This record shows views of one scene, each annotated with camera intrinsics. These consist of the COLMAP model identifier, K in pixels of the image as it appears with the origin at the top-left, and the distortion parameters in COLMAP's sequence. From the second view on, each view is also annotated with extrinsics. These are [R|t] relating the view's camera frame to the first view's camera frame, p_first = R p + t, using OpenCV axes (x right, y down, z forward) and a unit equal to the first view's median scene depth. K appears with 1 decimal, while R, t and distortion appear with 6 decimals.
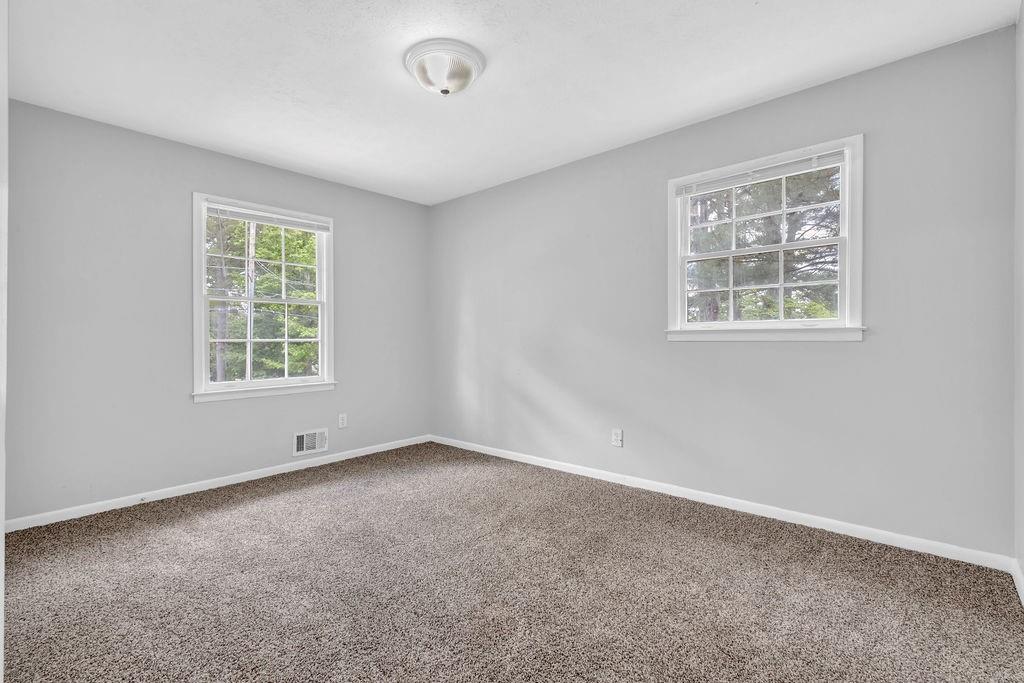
lens RADIAL K [[475.4, 0, 514.7], [0, 475.4, 337.0], [0, 0, 1]] dist [0.017742, 0.000143]
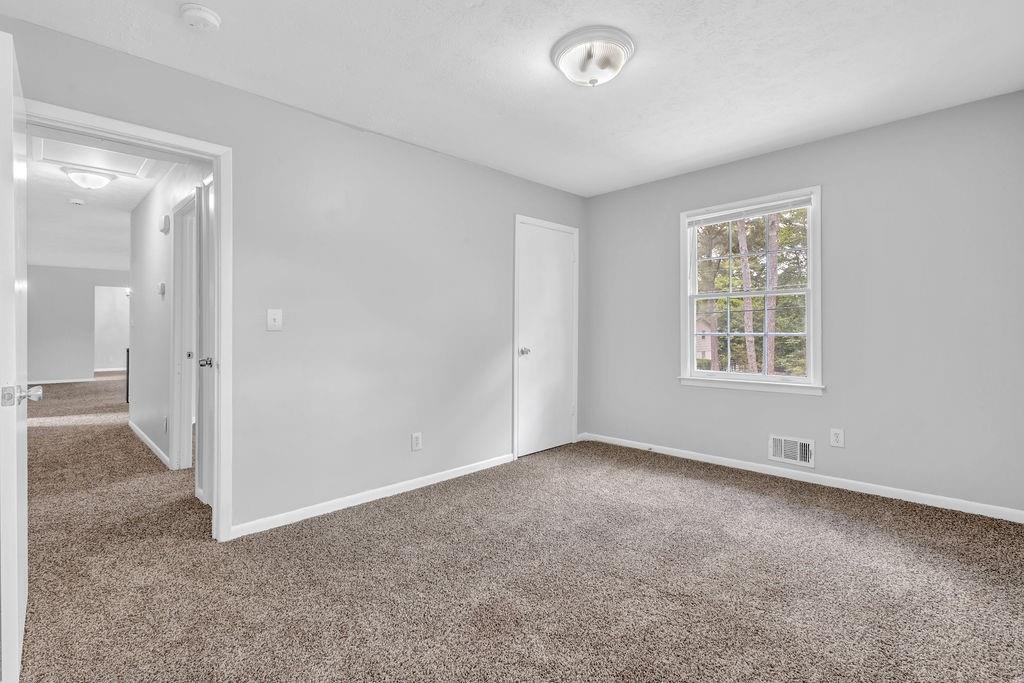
lens RADIAL K [[475.4, 0, 512.4], [0, 475.4, 327.3], [0, 0, 1]] dist [0.017742, 0.000143]
pose [[-0.062231, -0.005651, -0.998046, 0.512430], [0.003704, 0.999976, -0.005893, -0.003294], [0.998055, -0.004064, -0.062209, 0.578049]]
